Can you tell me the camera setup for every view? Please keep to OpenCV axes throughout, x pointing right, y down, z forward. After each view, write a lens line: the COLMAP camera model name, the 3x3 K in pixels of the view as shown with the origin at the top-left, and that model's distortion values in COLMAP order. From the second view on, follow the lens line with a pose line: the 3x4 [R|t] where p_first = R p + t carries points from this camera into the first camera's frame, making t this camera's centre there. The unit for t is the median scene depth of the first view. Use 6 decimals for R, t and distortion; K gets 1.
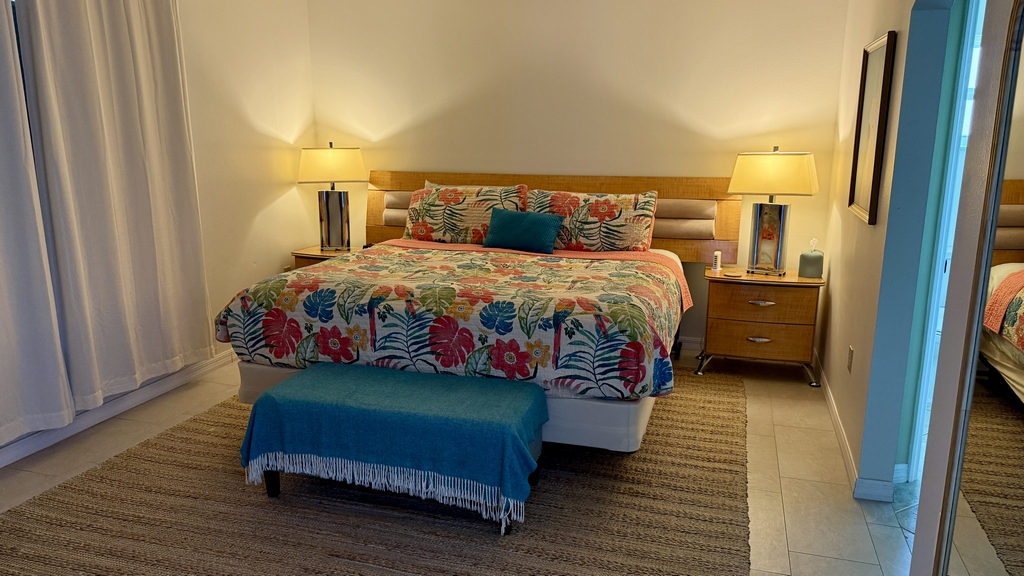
lens RADIAL K [[723.6, 0, 512.0], [0, 723.6, 288.0], [0, 0, 1]] dist [0.146722, -0.249489]
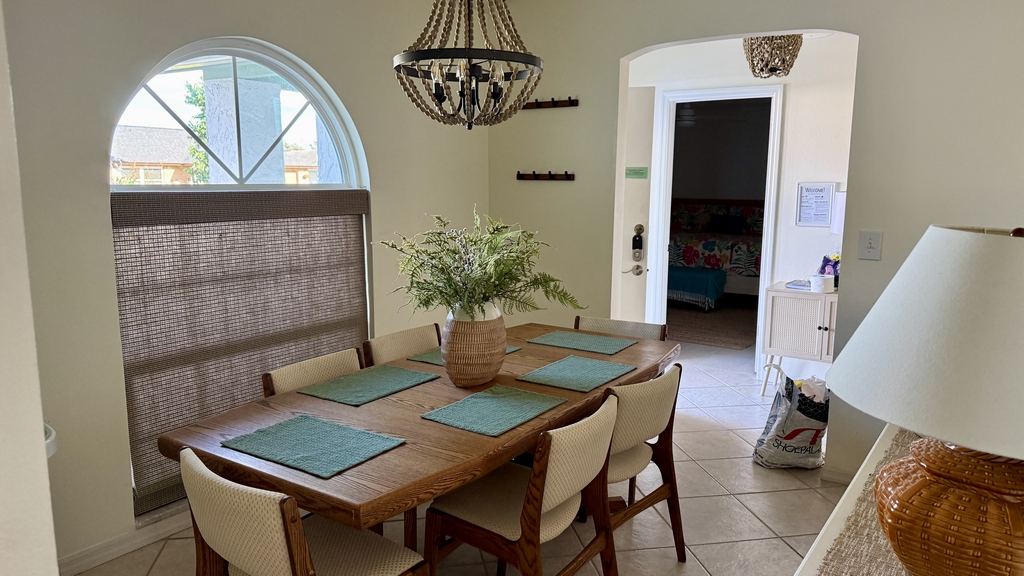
lens RADIAL K [[723.6, 0, 512.0], [0, 723.6, 288.0], [0, 0, 1]] dist [0.146722, -0.249489]
pose [[0.951776, 0.055814, -0.301676, 0.111383], [-0.075062, 0.995791, -0.052584, 0.397126], [0.297471, 0.072693, 0.951959, -1.807409]]
